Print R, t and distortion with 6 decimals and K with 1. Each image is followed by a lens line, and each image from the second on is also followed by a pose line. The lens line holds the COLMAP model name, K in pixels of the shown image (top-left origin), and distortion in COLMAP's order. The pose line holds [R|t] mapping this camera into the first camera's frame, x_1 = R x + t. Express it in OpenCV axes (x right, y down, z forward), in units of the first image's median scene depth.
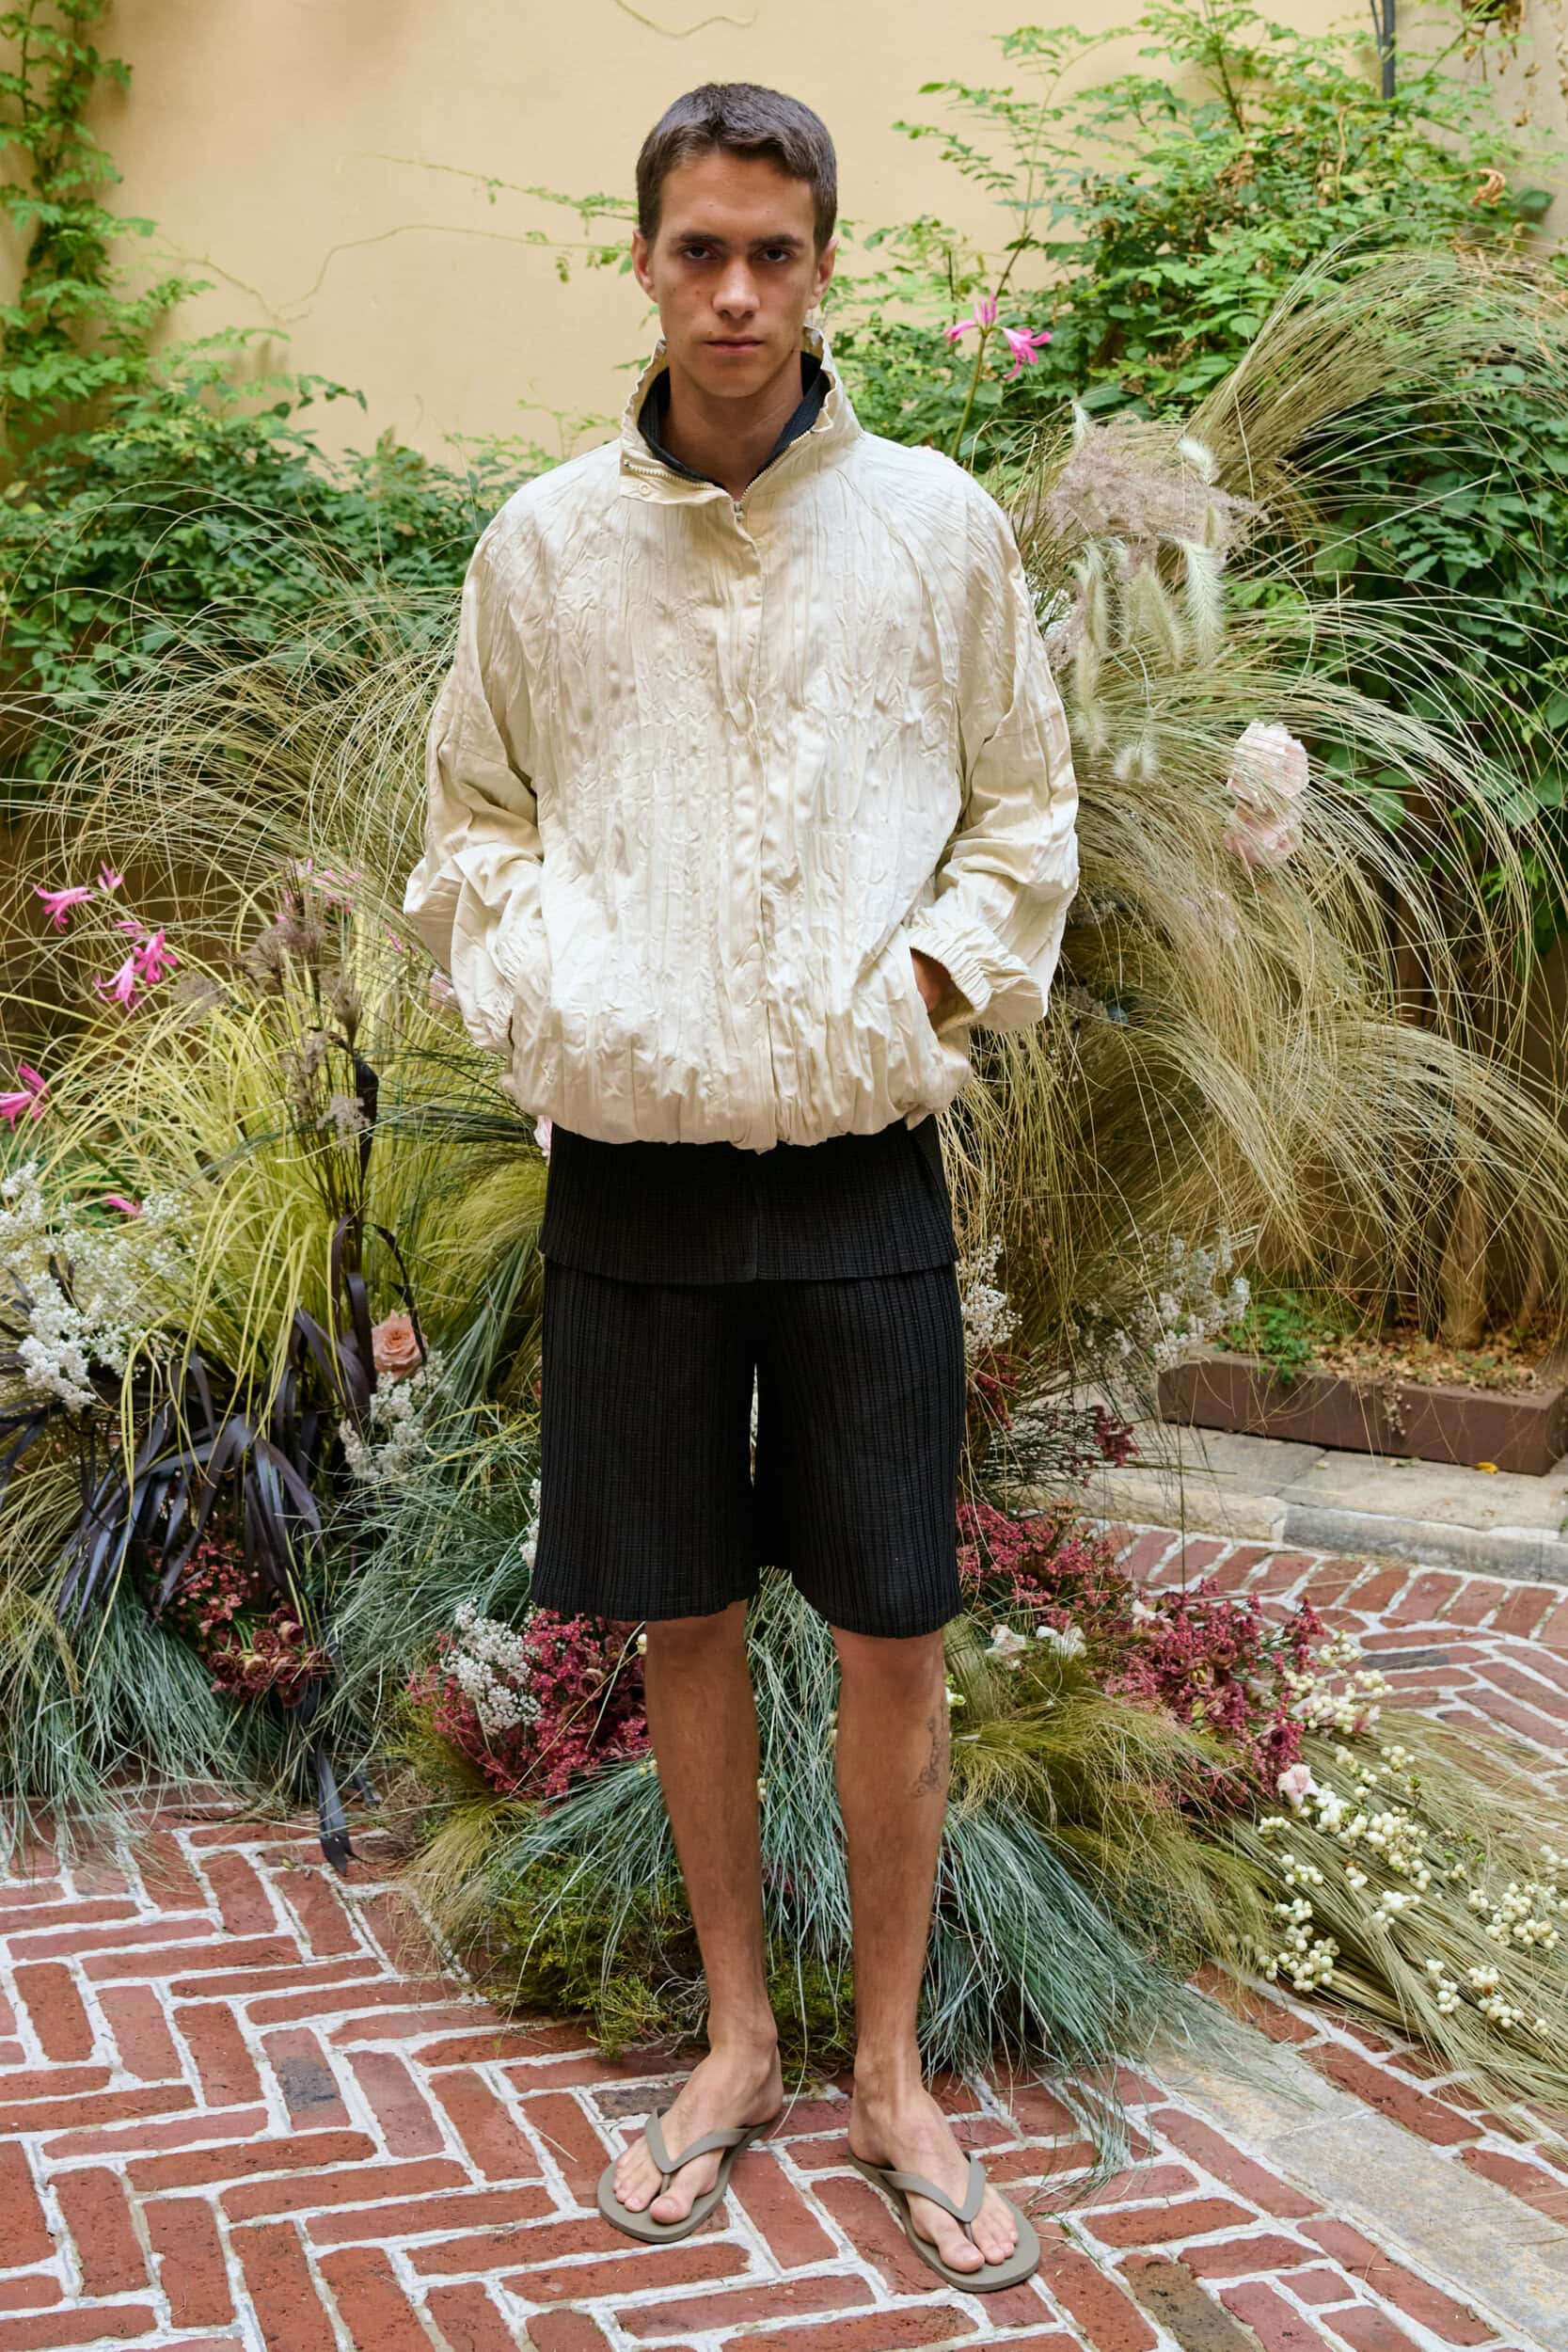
lens RADIAL K [[3035.4, 0, 741.3], [0, 3035.4, 1083.2], [0, 0, 1]] dist [-0.023751, 0.063945]
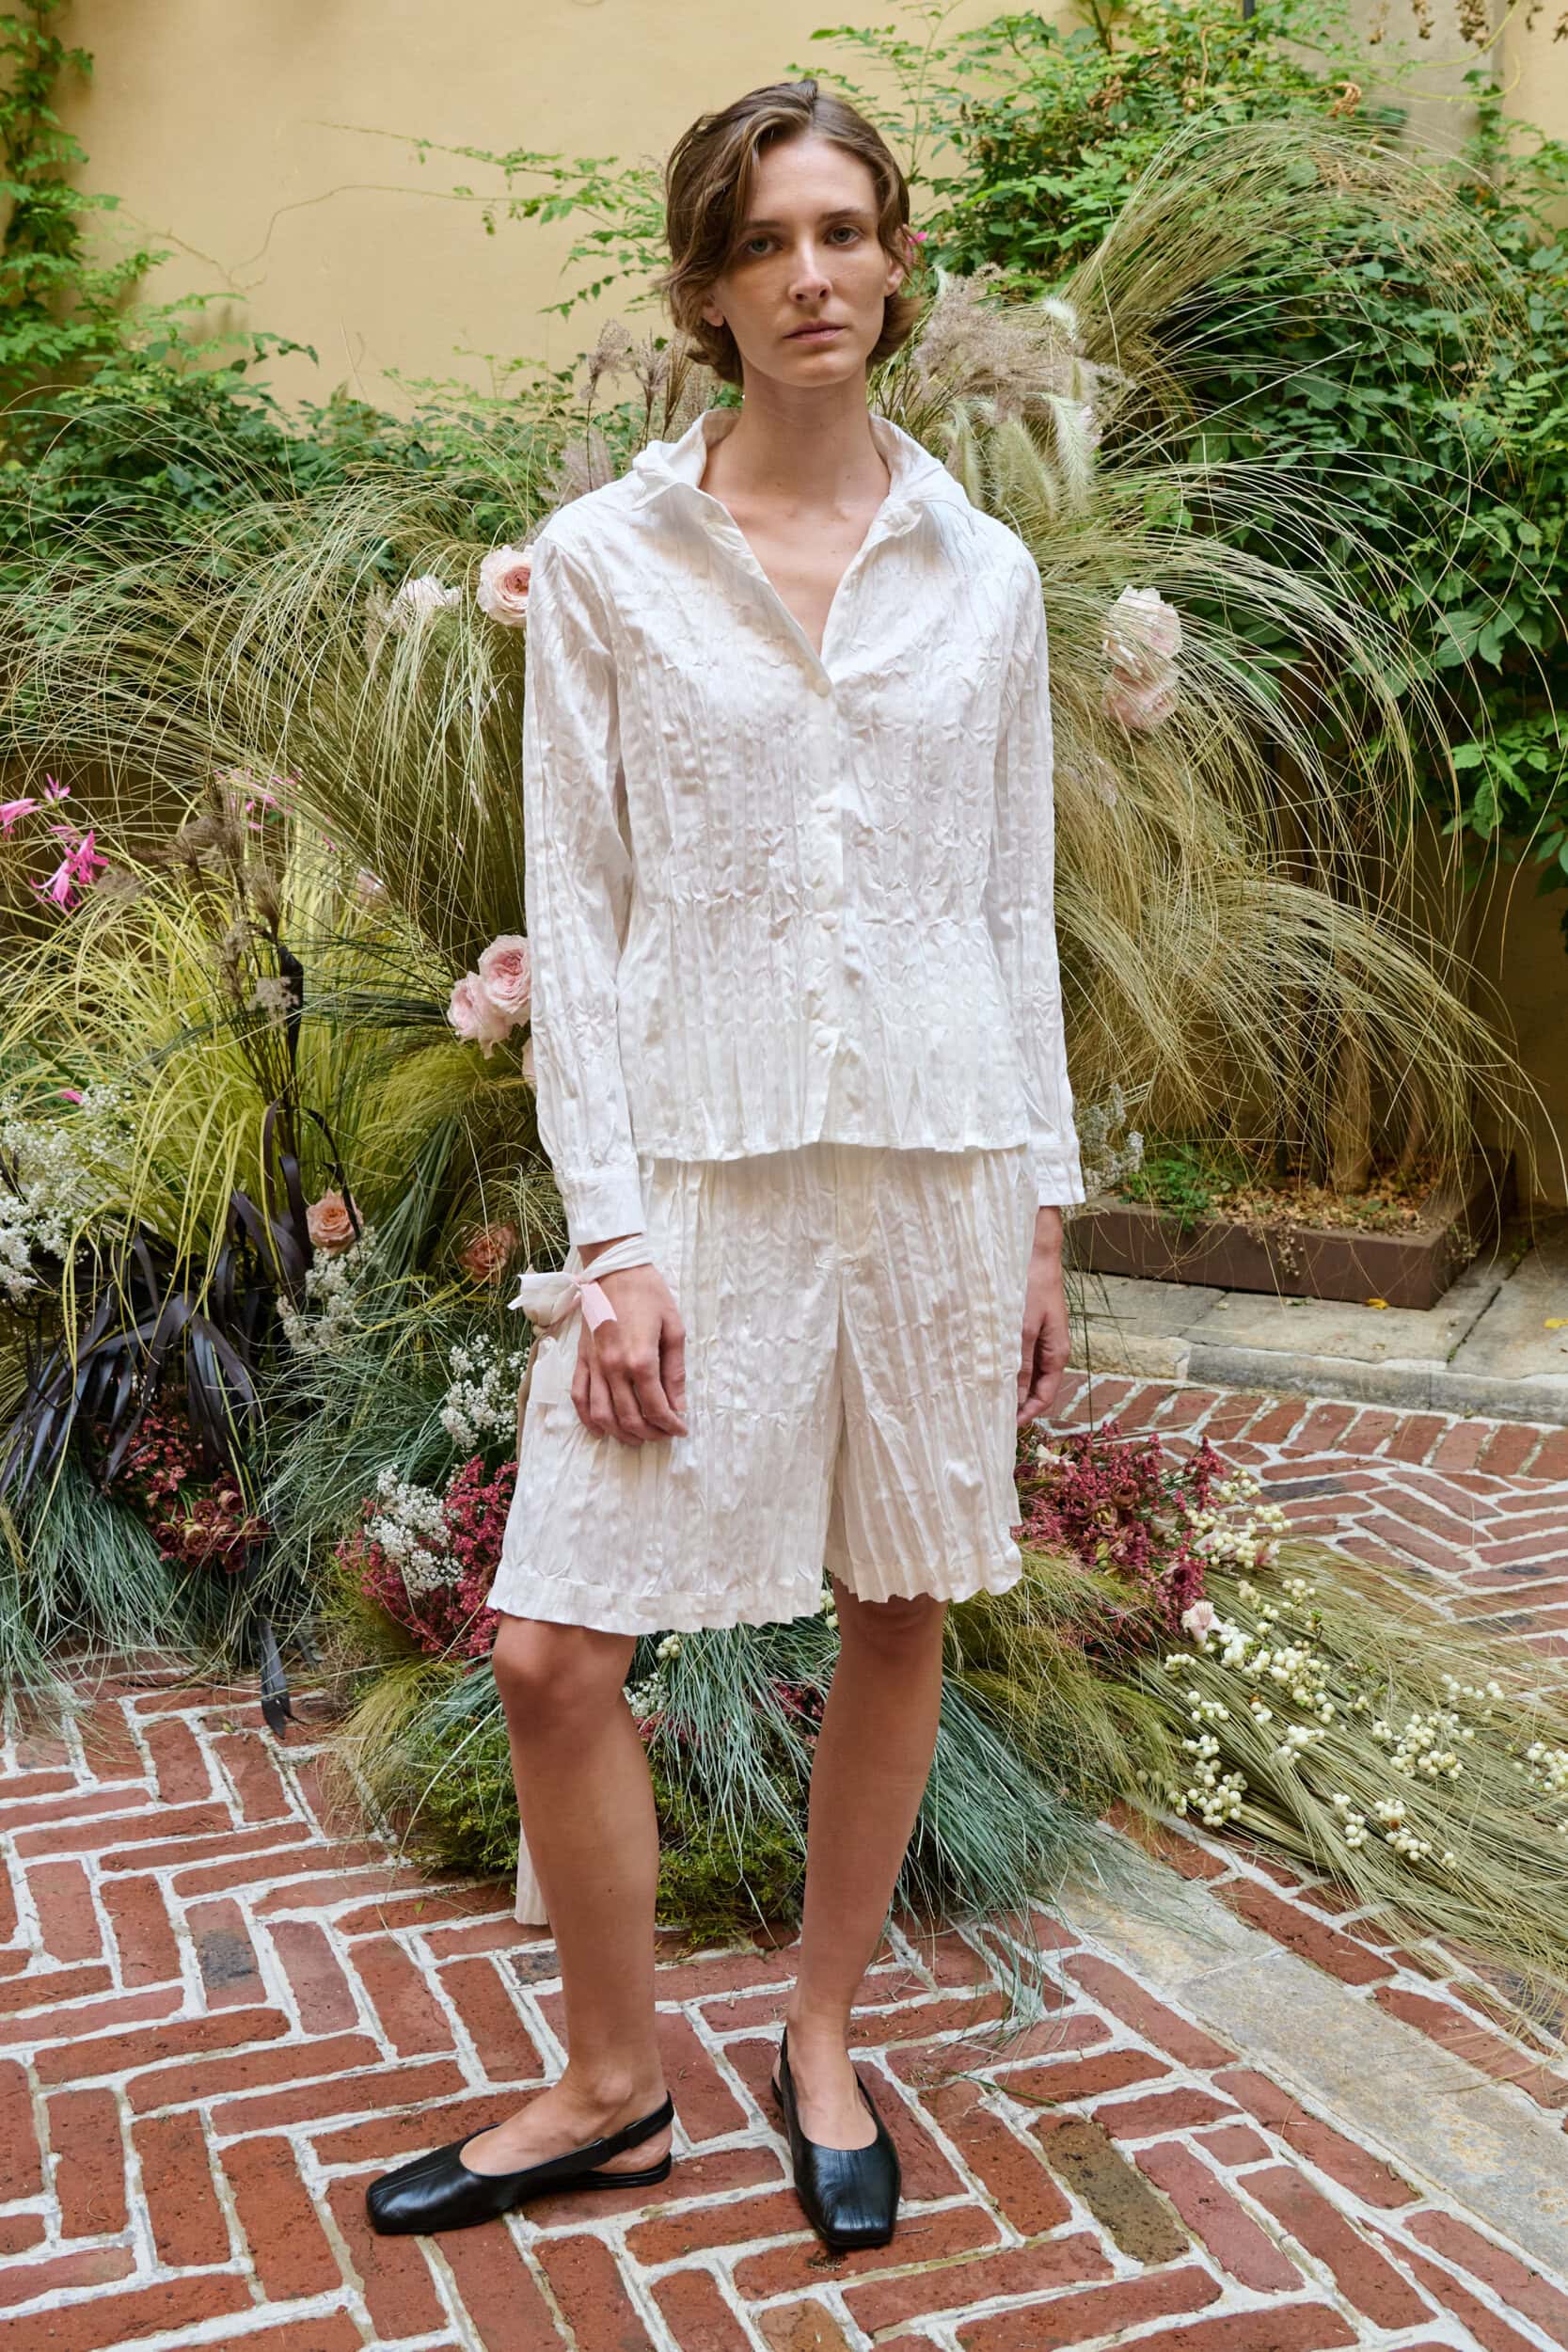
lens RADIAL K [[2650.1, 0, 718.8], [0, 2650.1, 1016.5], [0, 0, 1]] dist [0.019155, 0.101033]
pose [[0.999468, -0.032604, 0.001076, 0.025845], [0.032588, 0.999395, 0.012120, 0.010402], [-0.001470, -0.012079, 0.999926, 0.102645]]
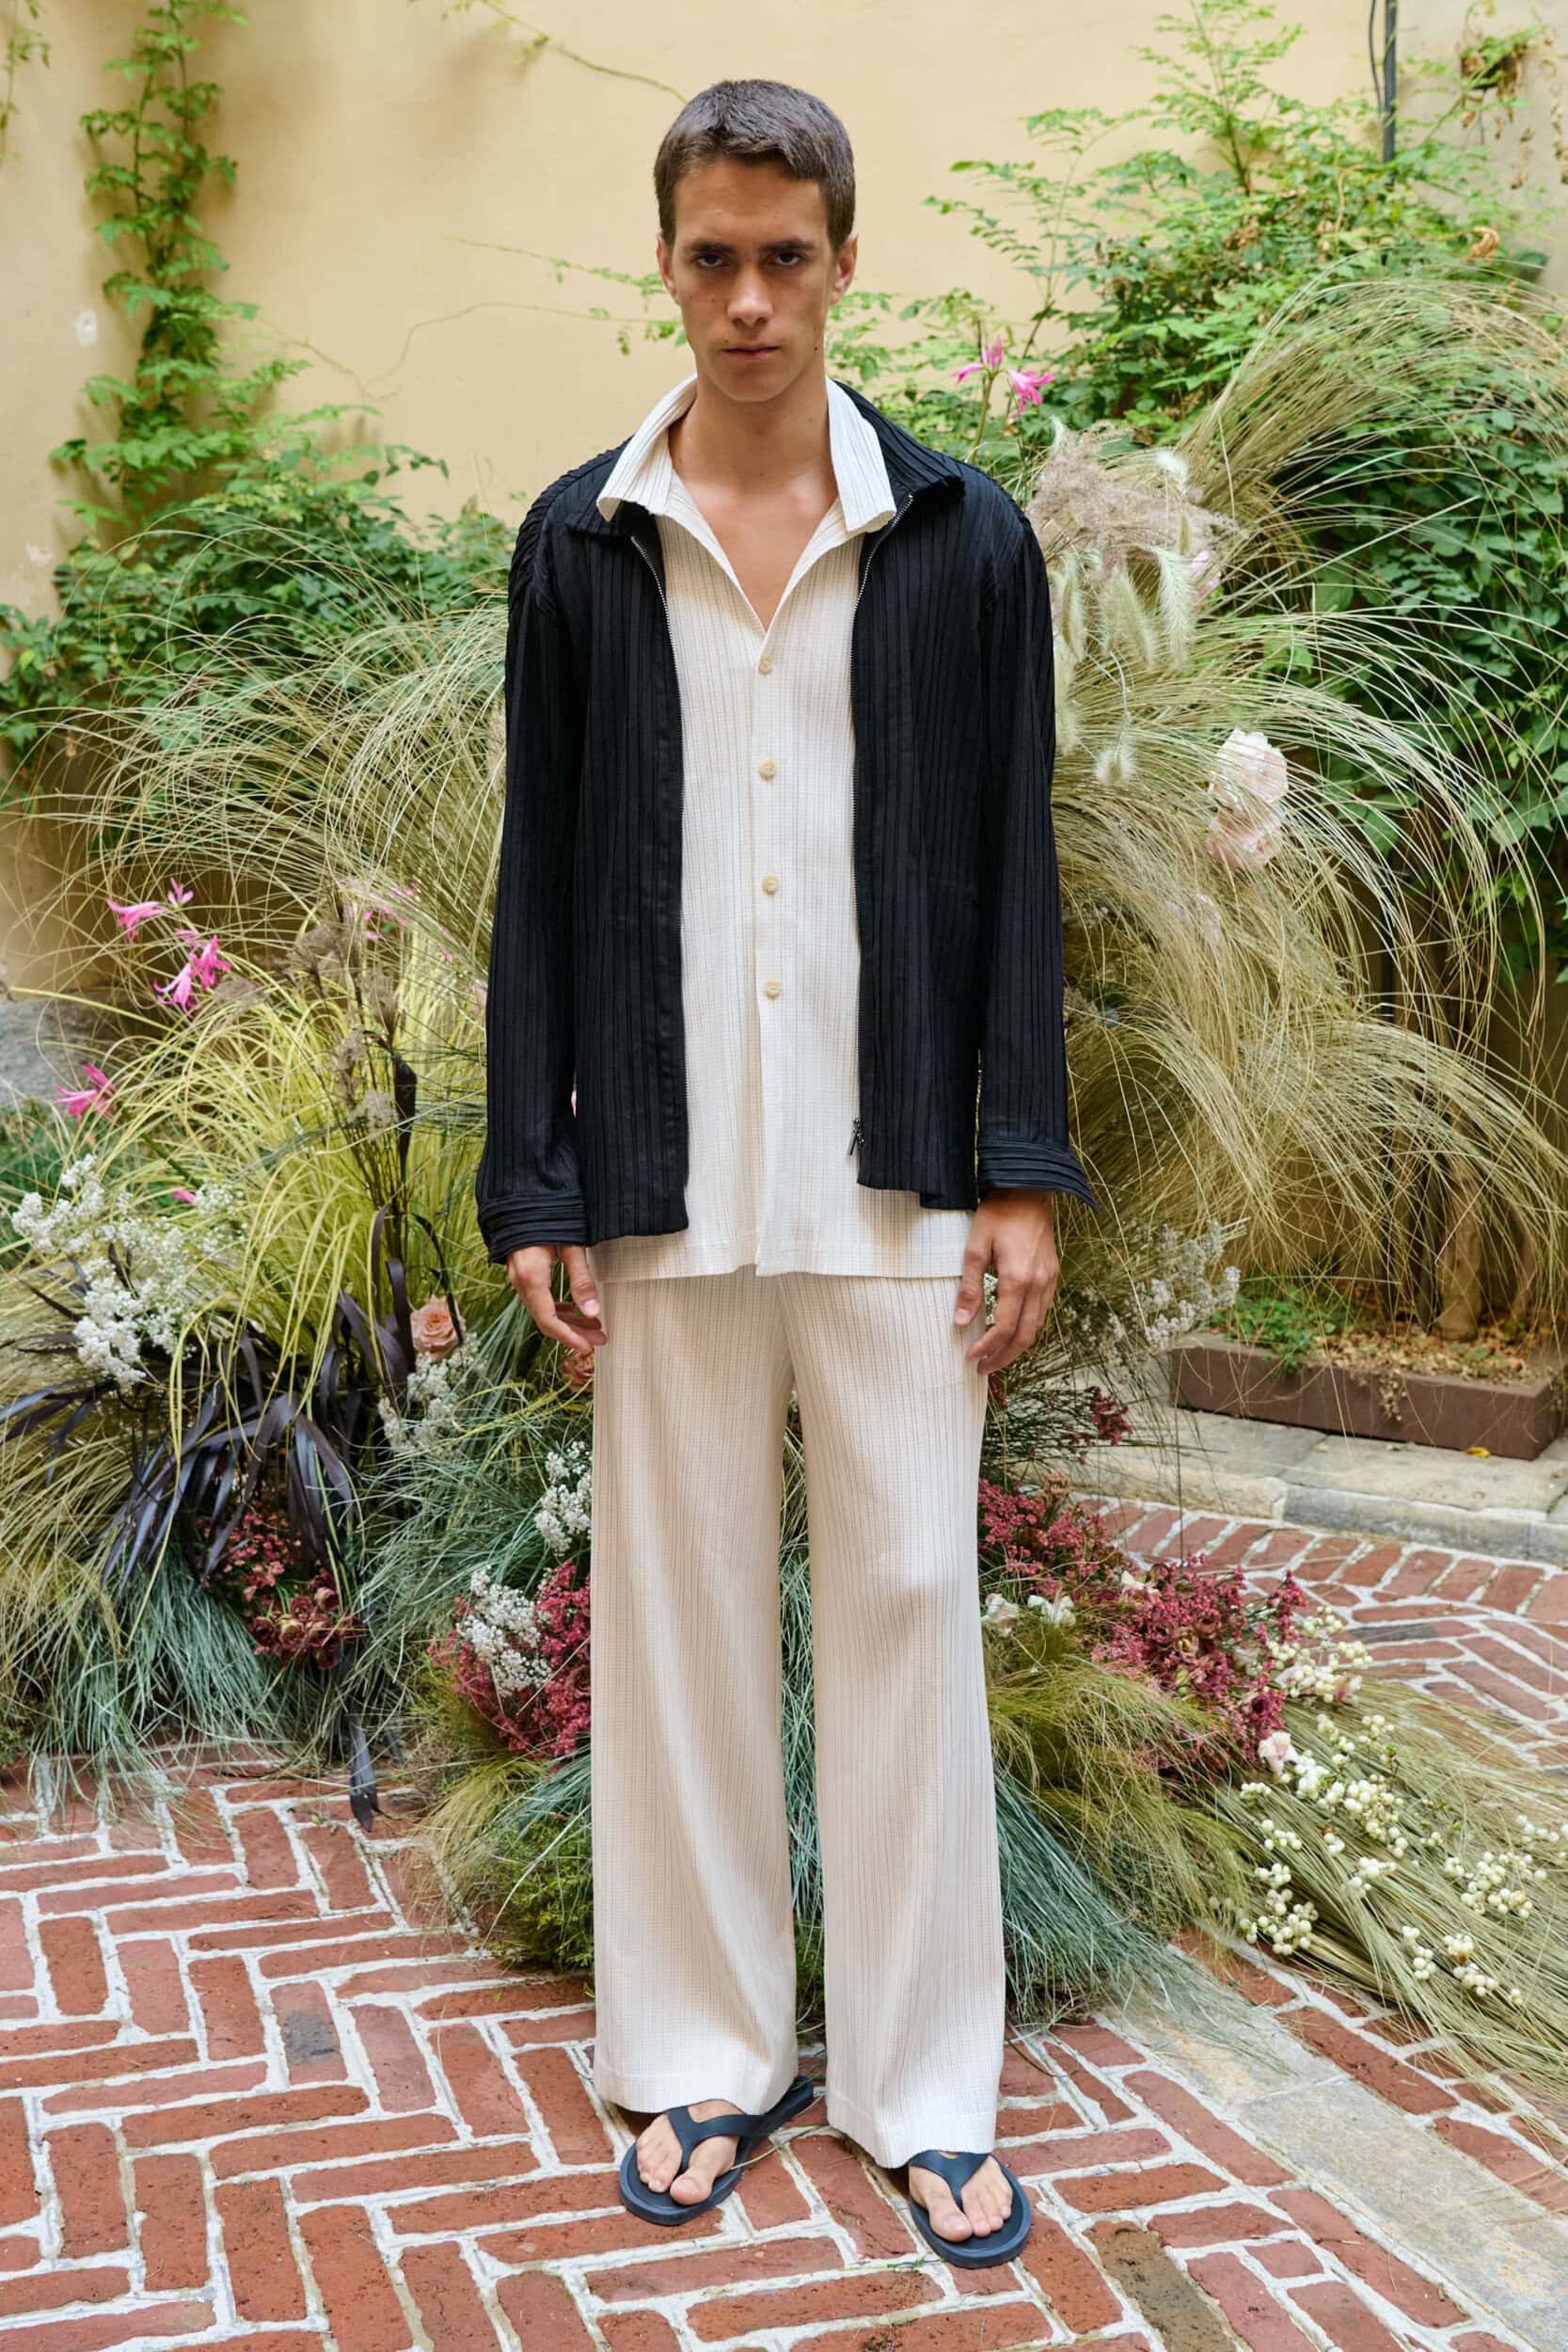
lens RADIAL K [[2717.8, 0, 754.3], [0, 2717.8, 1086.8], [0, 0, 1]] dist [0.036202, 0.142747]
pose [[0.999632, 0.001031, -0.027115, 0.029339], [-0.001267, 0.999961, -0.008686, 0.012065], [0.027105, 0.008718, 0.999595, 0.057825]]
